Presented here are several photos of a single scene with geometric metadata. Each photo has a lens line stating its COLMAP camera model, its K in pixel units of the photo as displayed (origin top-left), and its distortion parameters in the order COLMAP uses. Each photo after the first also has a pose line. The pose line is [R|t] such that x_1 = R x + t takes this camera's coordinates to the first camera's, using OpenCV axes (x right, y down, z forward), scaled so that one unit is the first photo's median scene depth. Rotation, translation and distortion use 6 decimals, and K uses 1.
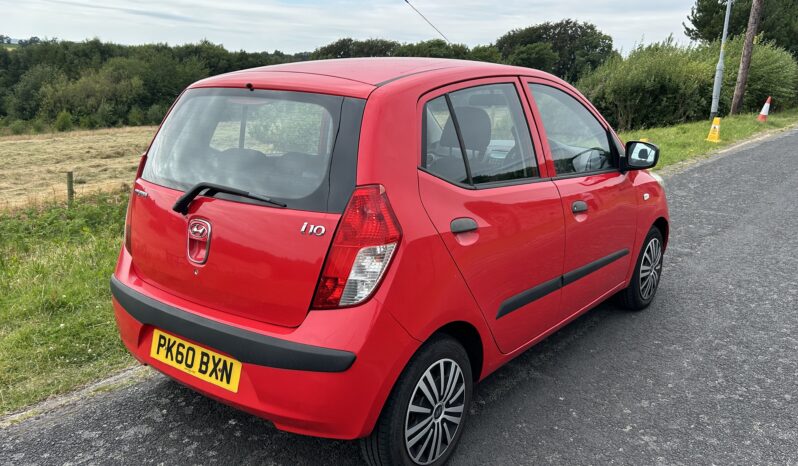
lens RADIAL K [[676.2, 0, 417.0], [0, 676.2, 233.7], [0, 0, 1]] dist [0.131484, -0.172971]
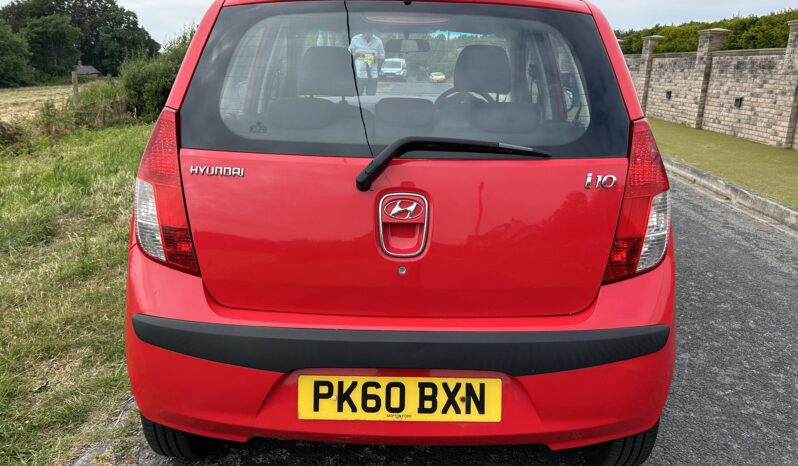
lens RADIAL K [[676.2, 0, 417.0], [0, 676.2, 233.7], [0, 0, 1]] dist [0.131484, -0.172971]
pose [[0.798861, -0.148837, 0.582811, -0.701925], [0.133206, 0.988621, 0.069887, -0.025562], [-0.586581, 0.021804, 0.809597, 0.447451]]
